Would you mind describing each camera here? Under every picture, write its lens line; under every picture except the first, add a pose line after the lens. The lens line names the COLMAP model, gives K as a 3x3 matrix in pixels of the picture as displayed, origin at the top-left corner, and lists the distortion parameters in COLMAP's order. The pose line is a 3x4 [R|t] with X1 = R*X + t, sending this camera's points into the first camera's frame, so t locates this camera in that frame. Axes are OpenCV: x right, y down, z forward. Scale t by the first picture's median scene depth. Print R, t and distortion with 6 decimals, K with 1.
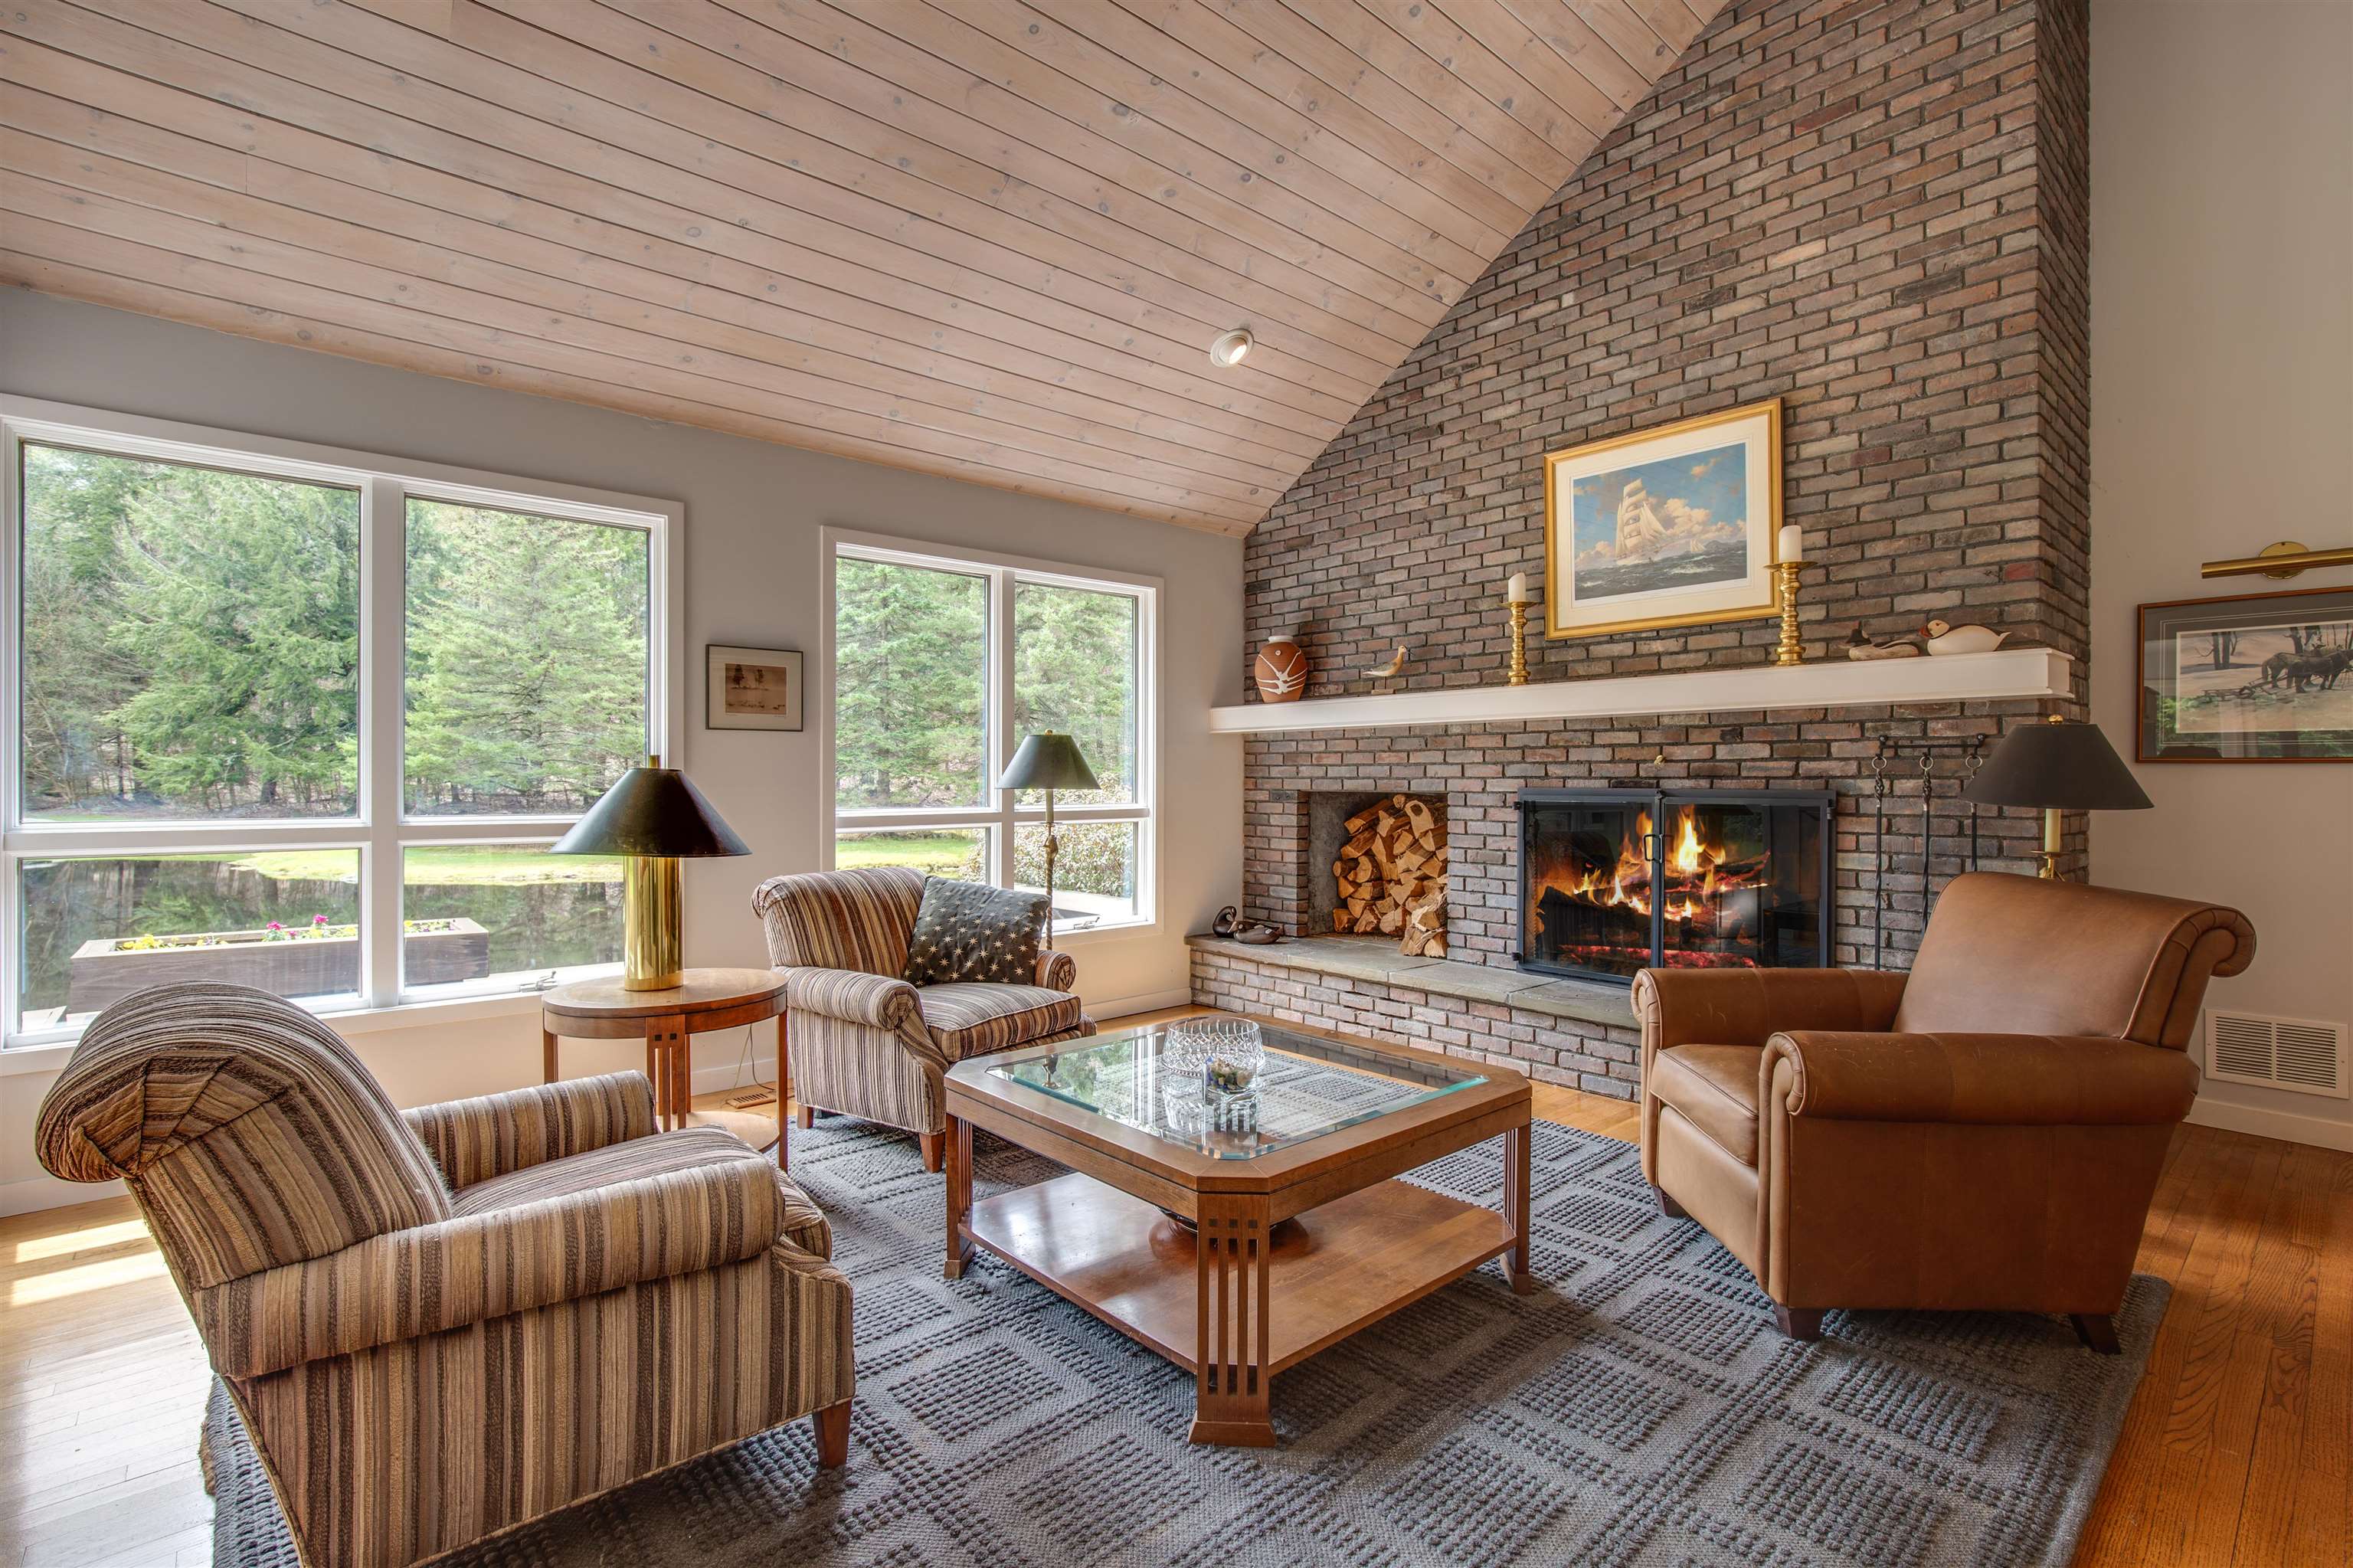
lens RADIAL K [[1093.5, 0, 1175.9], [0, 1093.5, 778.6], [0, 0, 1]] dist [-0.004646, -0.000213]
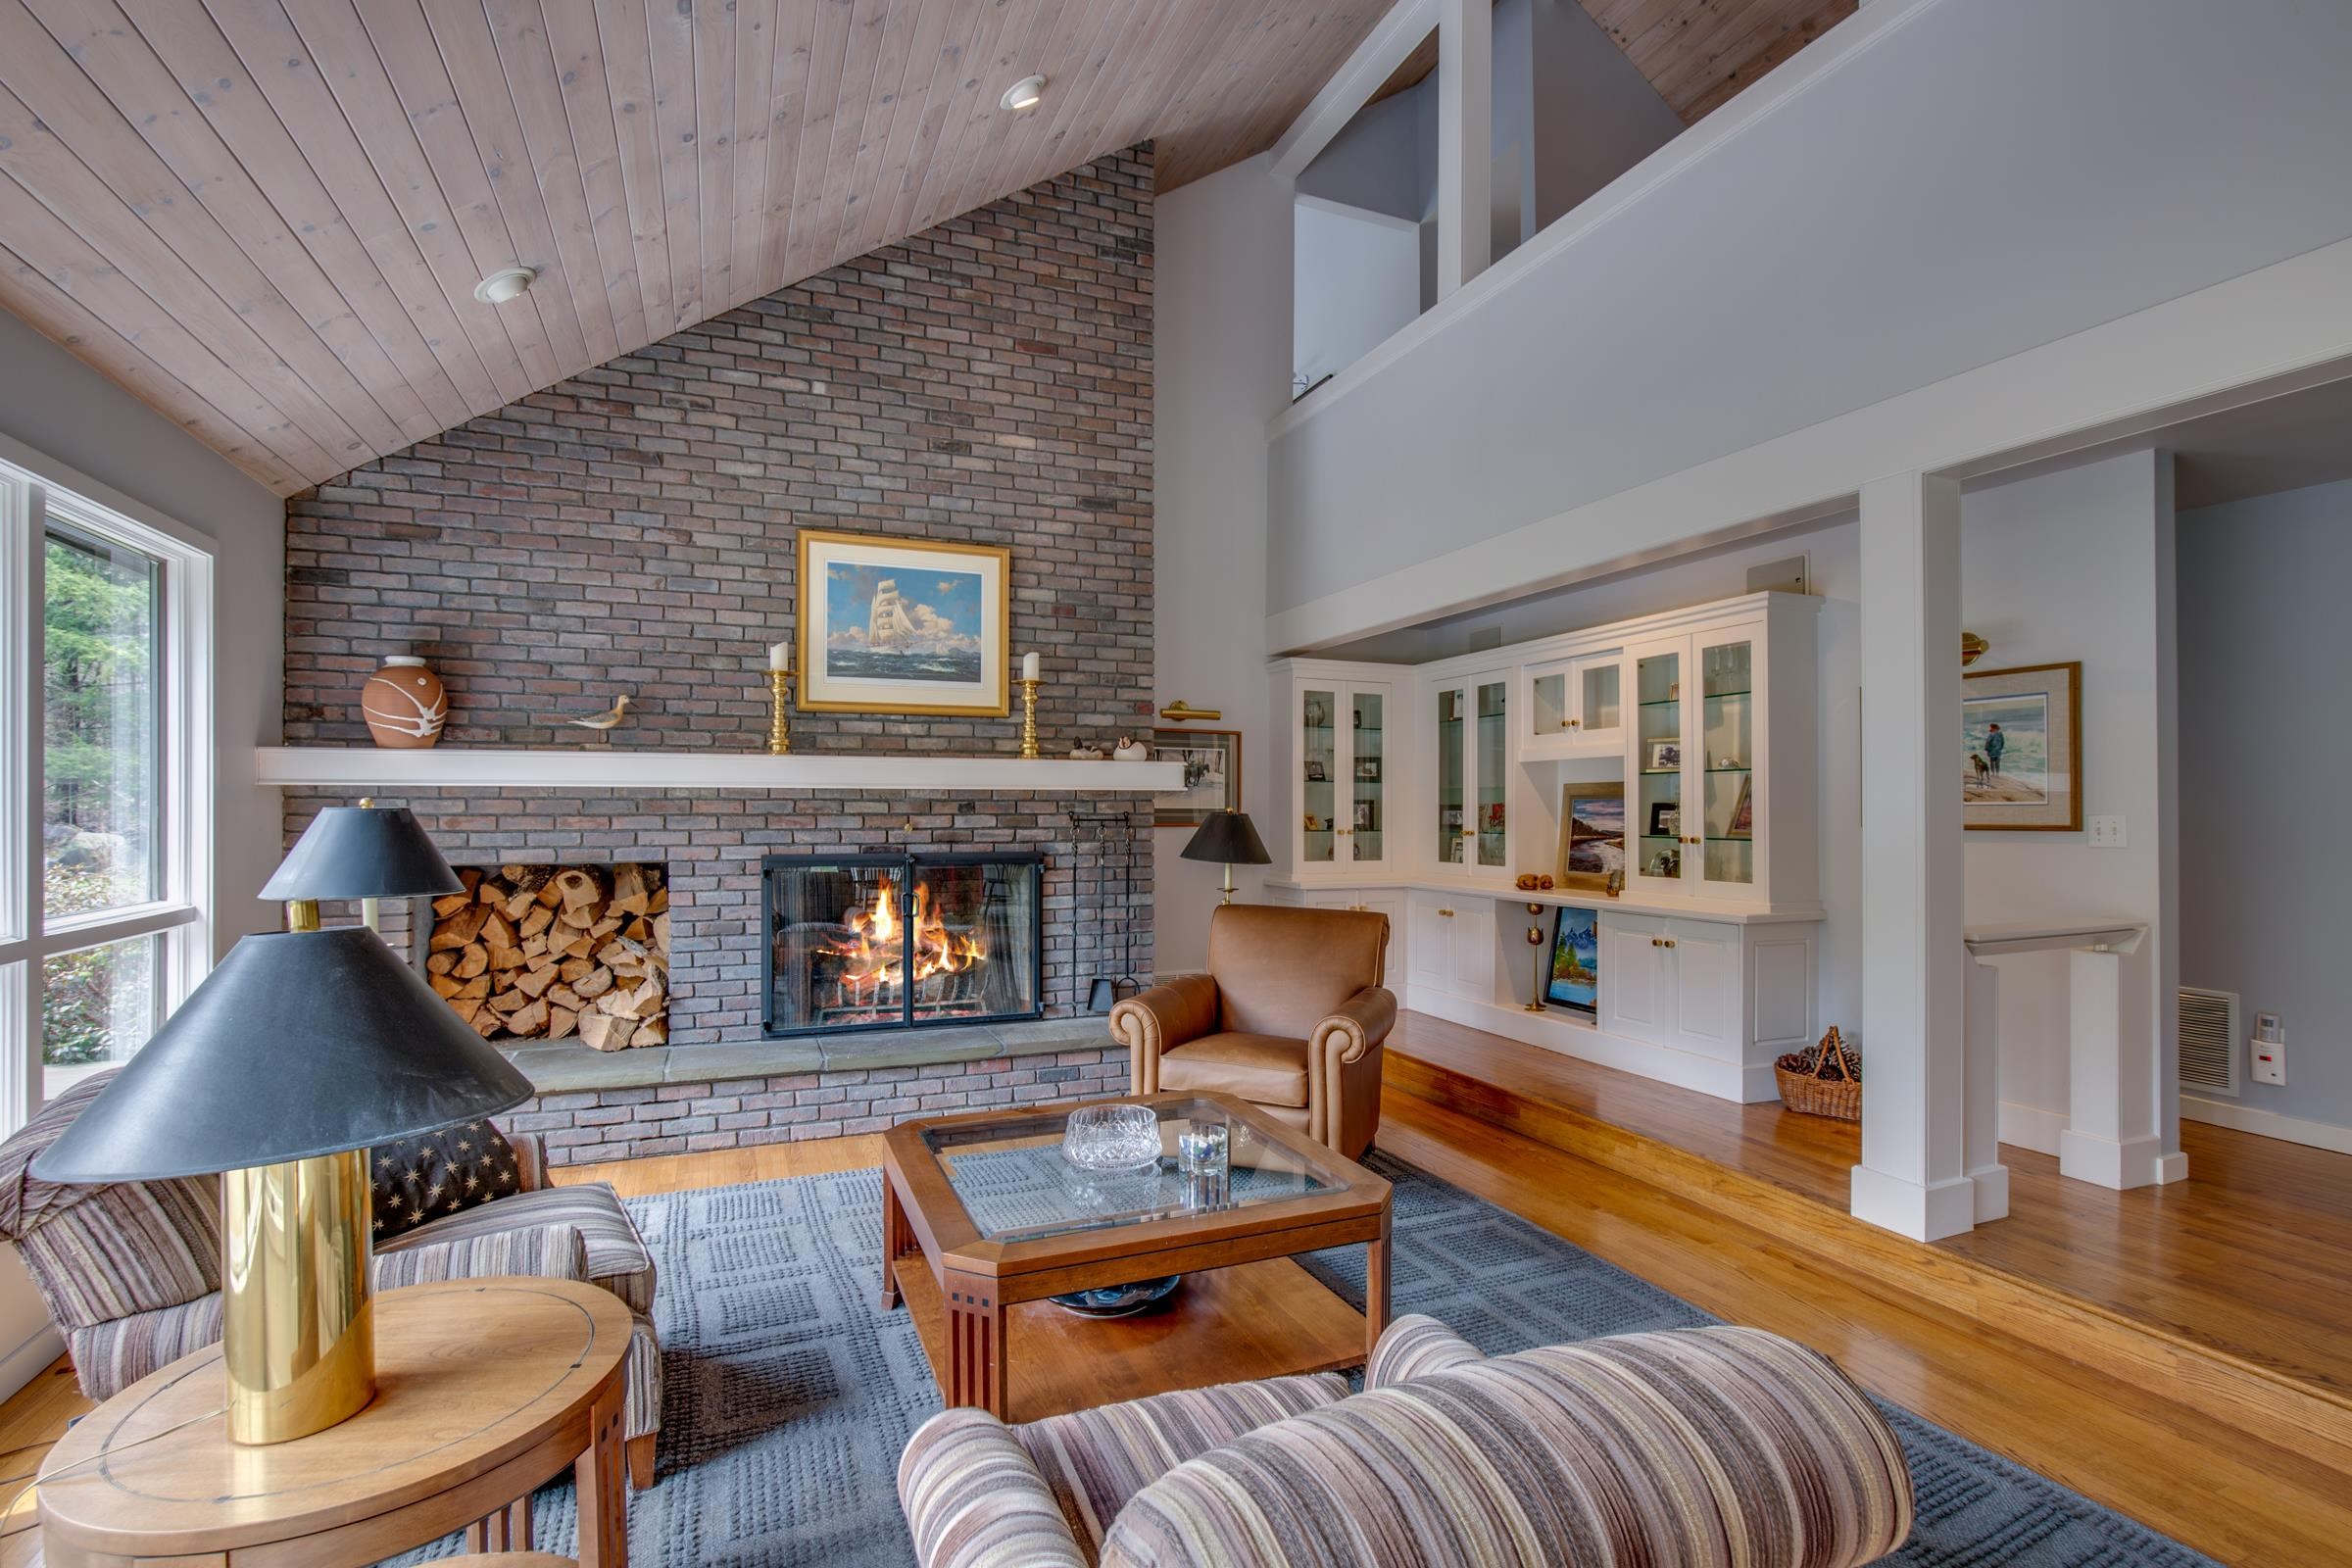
lens RADIAL K [[1093.0, 0, 1176.0], [0, 1093.0, 802.5], [0, 0, 1]] dist [-0.004646, -0.000213]
pose [[0.336259, 0.002247, 0.941767, -0.517813], [-0.002629, 0.999995, -0.001448, -0.040734], [-0.941766, -0.001989, 0.336264, 0.328486]]
